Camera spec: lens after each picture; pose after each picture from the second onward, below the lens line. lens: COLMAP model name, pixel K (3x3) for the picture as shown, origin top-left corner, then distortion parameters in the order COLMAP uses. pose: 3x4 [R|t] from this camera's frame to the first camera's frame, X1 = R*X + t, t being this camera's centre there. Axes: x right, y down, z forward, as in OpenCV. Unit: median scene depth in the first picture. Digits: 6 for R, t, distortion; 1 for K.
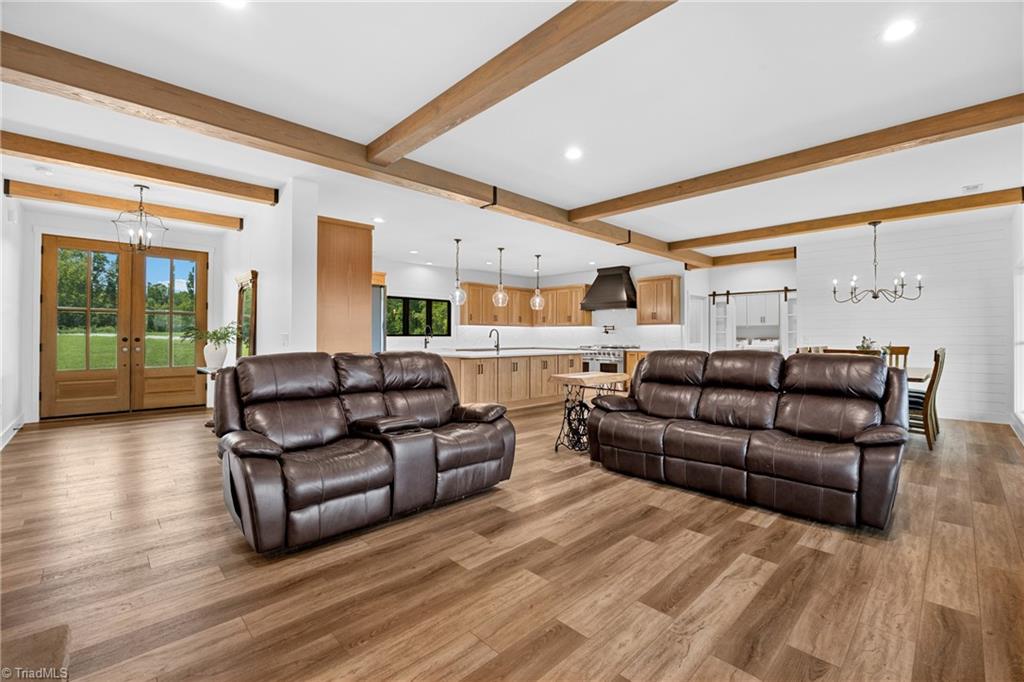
lens RADIAL K [[444.2, 0, 507.3], [0, 444.2, 336.9], [0, 0, 1]] dist [-0.013775, 0.000305]
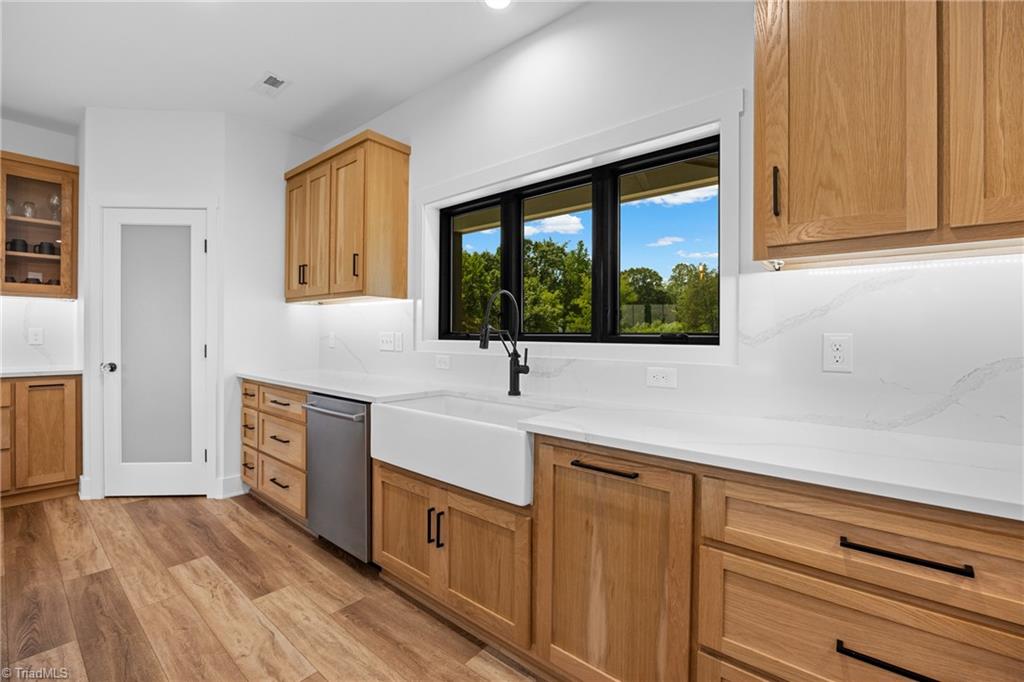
lens RADIAL K [[444.2, 0, 508.9], [0, 444.2, 335.8], [0, 0, 1]] dist [-0.013775, 0.000305]
pose [[0.099889, -0.001862, -0.994997, 0.033575], [-0.010173, 0.999944, -0.002892, -0.003368], [0.994947, 0.010411, 0.099864, 0.923973]]
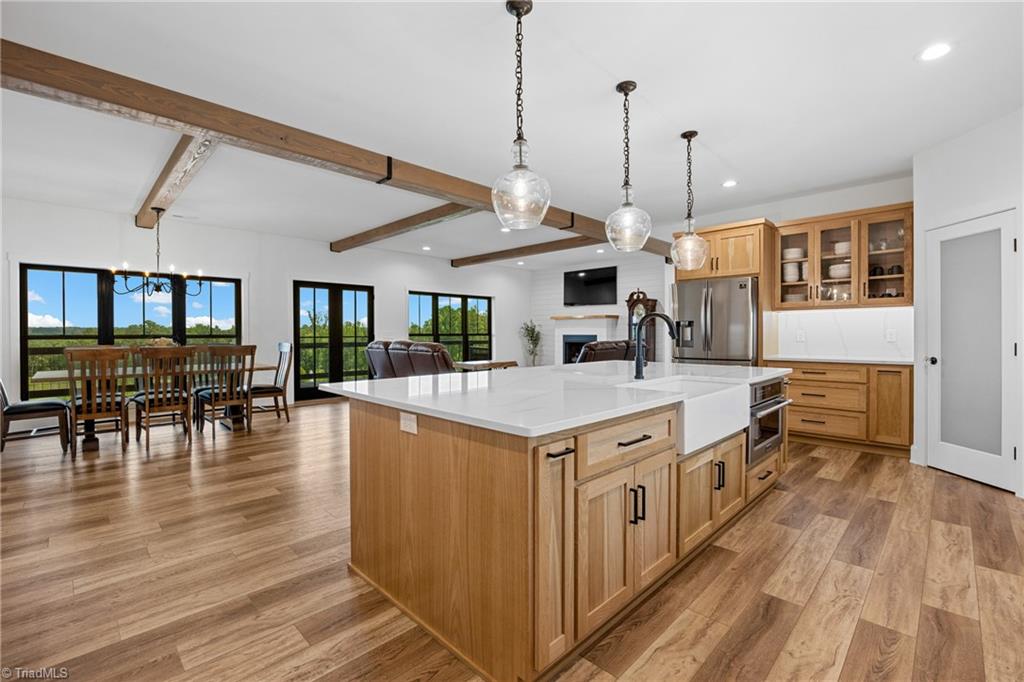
lens RADIAL K [[444.2, 0, 515.5], [0, 444.2, 338.5], [0, 0, 1]] dist [-0.013775, 0.000305]
pose [[-0.999495, -0.001128, -0.031756, 0.066754], [-0.001504, 0.999929, 0.011794, -0.002166], [0.031741, 0.011836, -0.999426, 1.039696]]
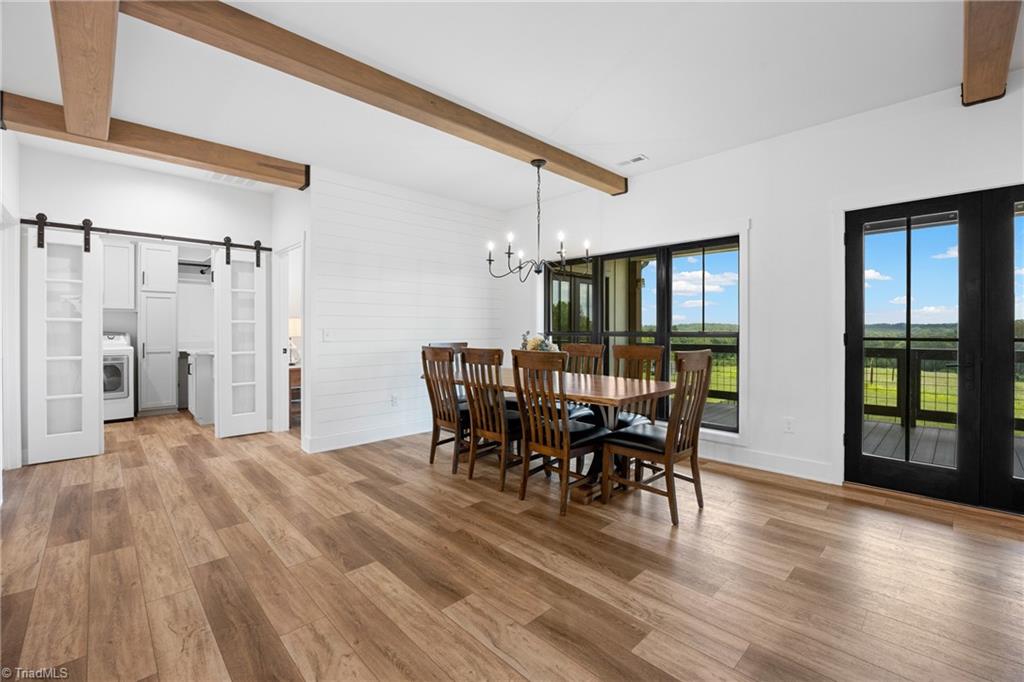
lens RADIAL K [[444.2, 0, 515.9], [0, 444.2, 336.2], [0, 0, 1]] dist [-0.013775, 0.000305]
pose [[-0.010729, -0.021858, 0.999704, 0.078489], [-0.003220, 0.999757, 0.021825, -0.006147], [-0.999937, -0.002985, -0.010797, 0.562166]]
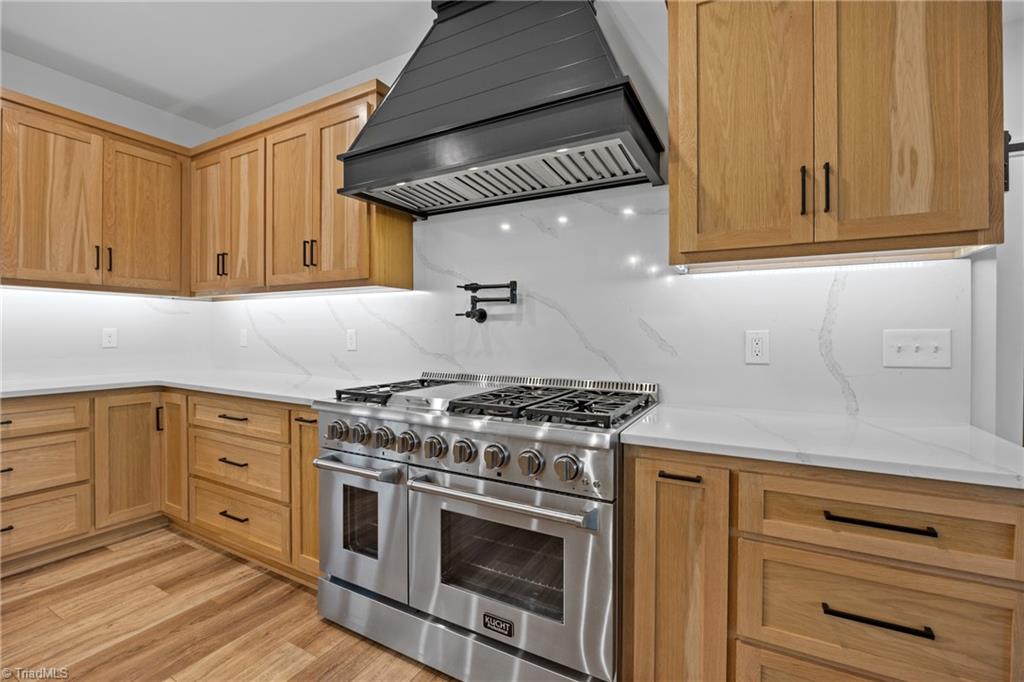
lens RADIAL K [[444.2, 0, 512.1], [0, 444.2, 332.3], [0, 0, 1]] dist [-0.013775, 0.000305]
pose [[0.951710, -0.000699, 0.306999, 0.176271], [0.001051, 0.999999, -0.000981, -0.002301], [-0.306998, 0.001256, 0.951709, 0.805905]]
